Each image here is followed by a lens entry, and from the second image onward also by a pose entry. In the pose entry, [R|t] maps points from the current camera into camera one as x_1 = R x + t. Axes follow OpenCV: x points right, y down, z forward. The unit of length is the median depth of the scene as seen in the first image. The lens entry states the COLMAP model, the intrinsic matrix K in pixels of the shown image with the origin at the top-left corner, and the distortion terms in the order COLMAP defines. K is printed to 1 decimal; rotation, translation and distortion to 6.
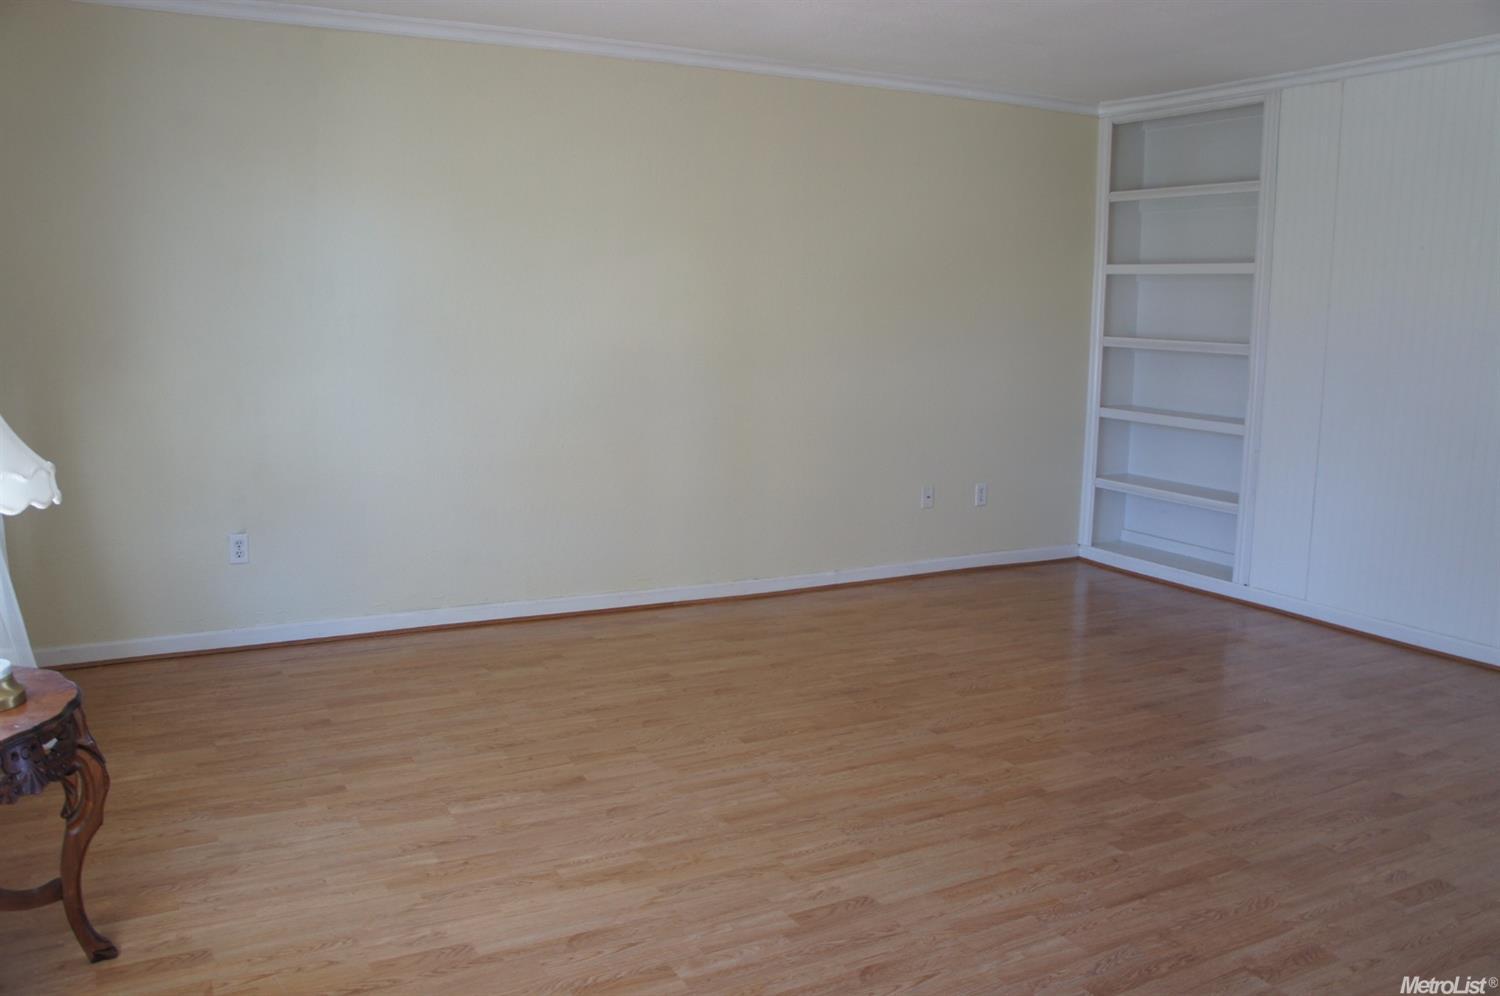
lens RADIAL K [[1229.1, 0, 752.1], [0, 1229.1, 498.0], [0, 0, 1]] dist [-0.122914, 0.070894]
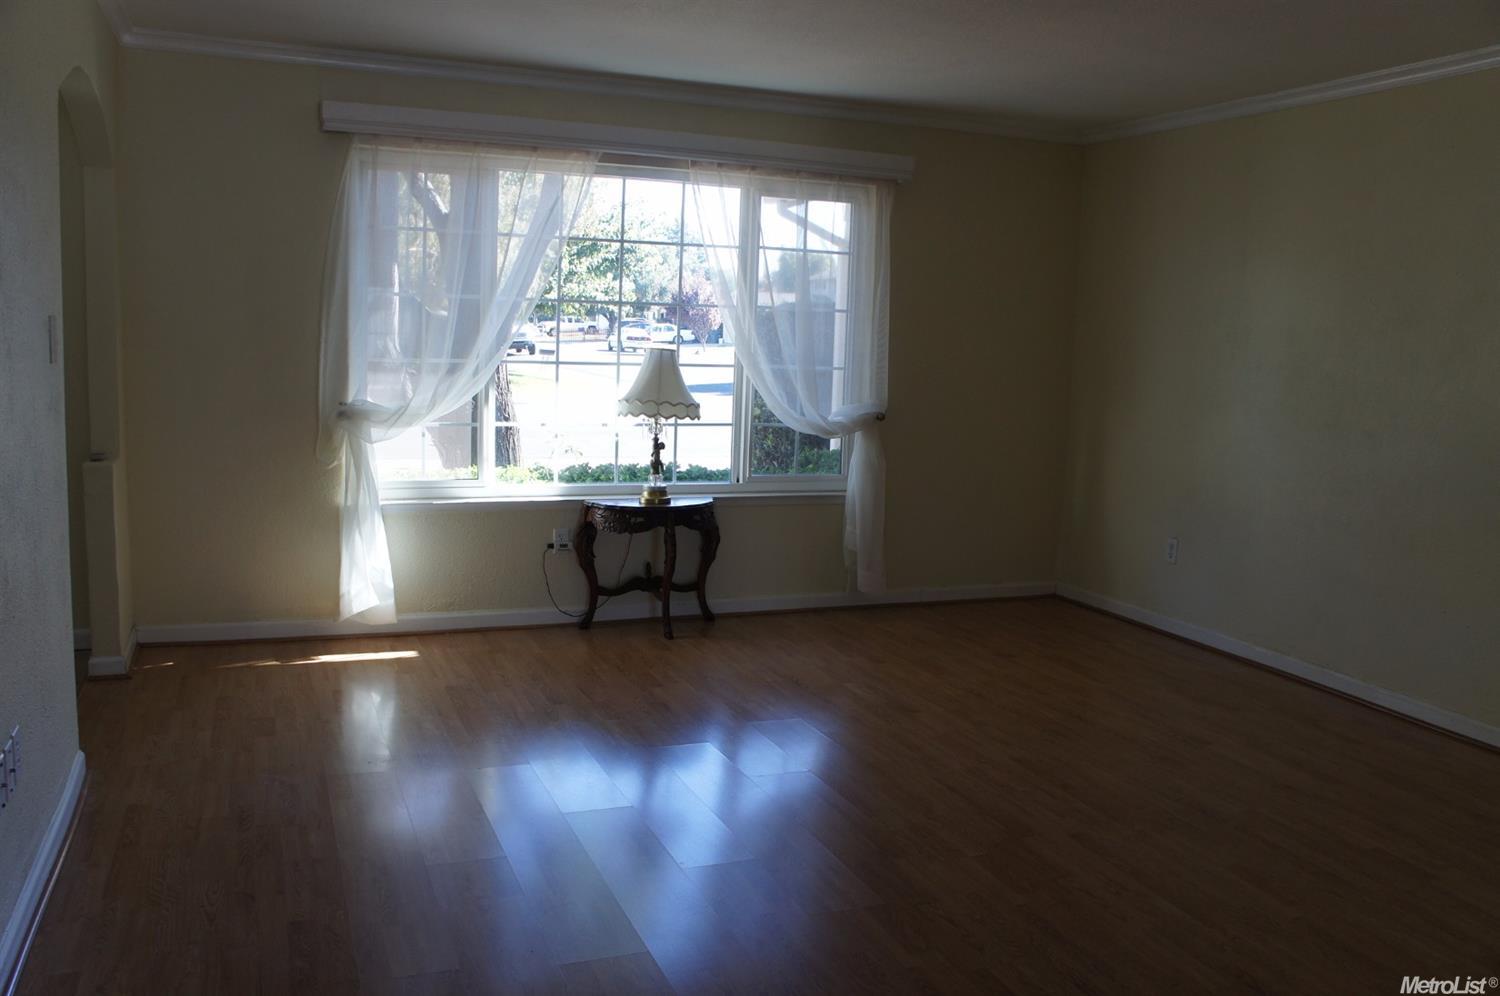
lens RADIAL K [[1229.1, 0, 752.0], [0, 1229.1, 498.0], [0, 0, 1]] dist [-0.122914, 0.070894]
pose [[-0.128052, 0.099704, -0.986743, 0.844328], [-0.190309, 0.973974, 0.123110, -0.081372], [0.973337, 0.203551, -0.105745, 0.715349]]
